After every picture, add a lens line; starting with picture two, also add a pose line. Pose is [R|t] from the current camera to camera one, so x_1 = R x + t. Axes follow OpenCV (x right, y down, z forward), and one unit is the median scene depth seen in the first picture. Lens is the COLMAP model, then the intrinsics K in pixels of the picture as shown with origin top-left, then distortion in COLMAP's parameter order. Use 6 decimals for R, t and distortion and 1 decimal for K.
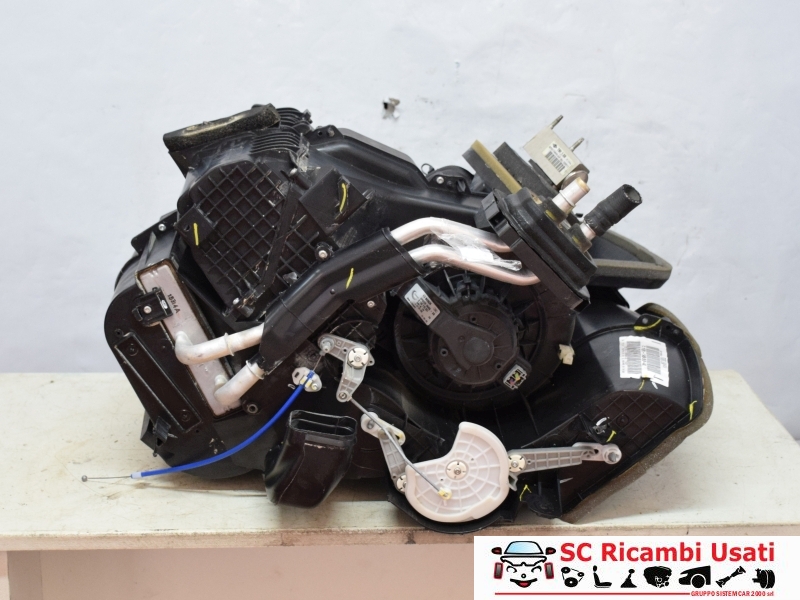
lens RADIAL K [[1272.6, 0, 400.9], [0, 1272.6, 294.2], [0, 0, 1]] dist [-0.020810, 0.000000]
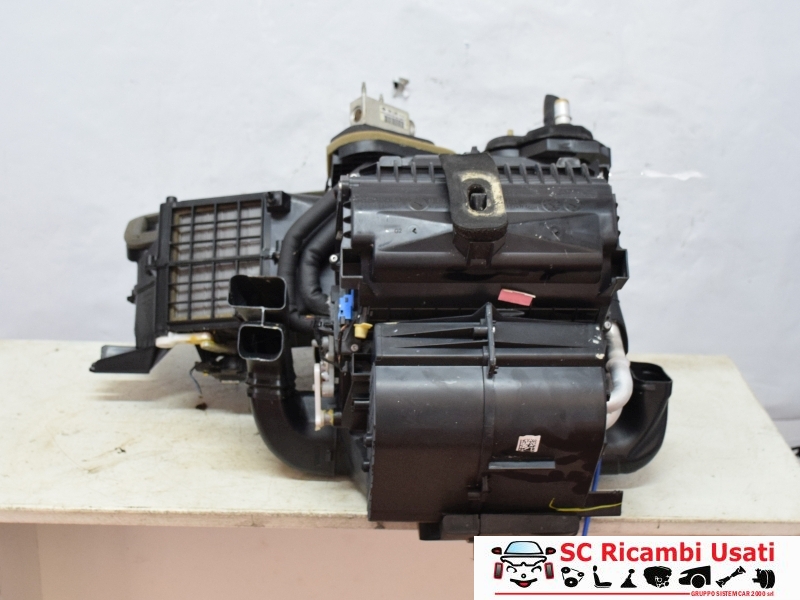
lens RADIAL K [[1187.8, 0, 392.2], [0, 1187.8, 296.1], [0, 0, 1]] dist [-0.033464, 0.000000]
pose [[0.998315, 0.026903, -0.051410, 0.046767], [-0.024901, 0.998921, 0.039200, -0.019589], [0.052410, -0.037854, 0.997908, 0.051705]]
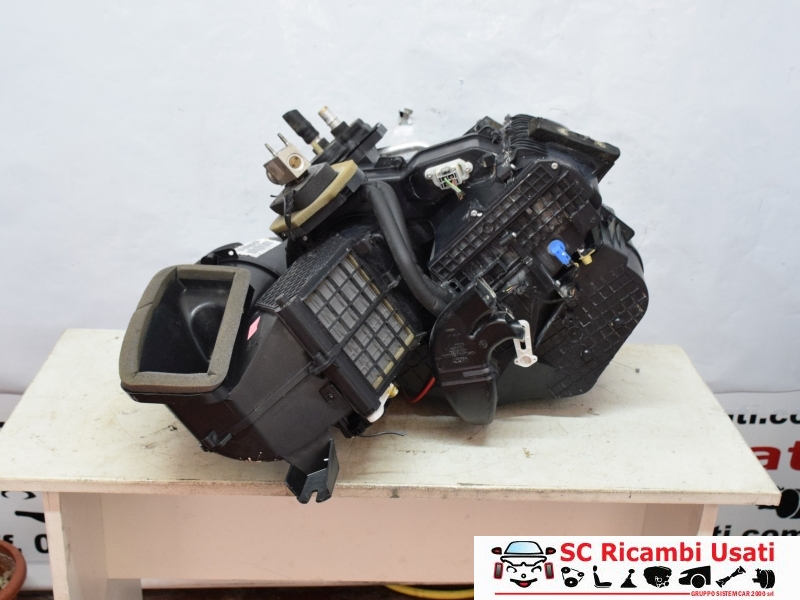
lens RADIAL K [[956.2, 0, 398.0], [0, 956.2, 299.8], [0, 0, 1]] dist [-0.033759, 0.000000]
pose [[0.998827, 0.034978, -0.033492, 0.026102], [-0.032827, 0.997488, 0.062772, -0.034296], [0.035603, -0.061599, 0.997466, 0.093159]]
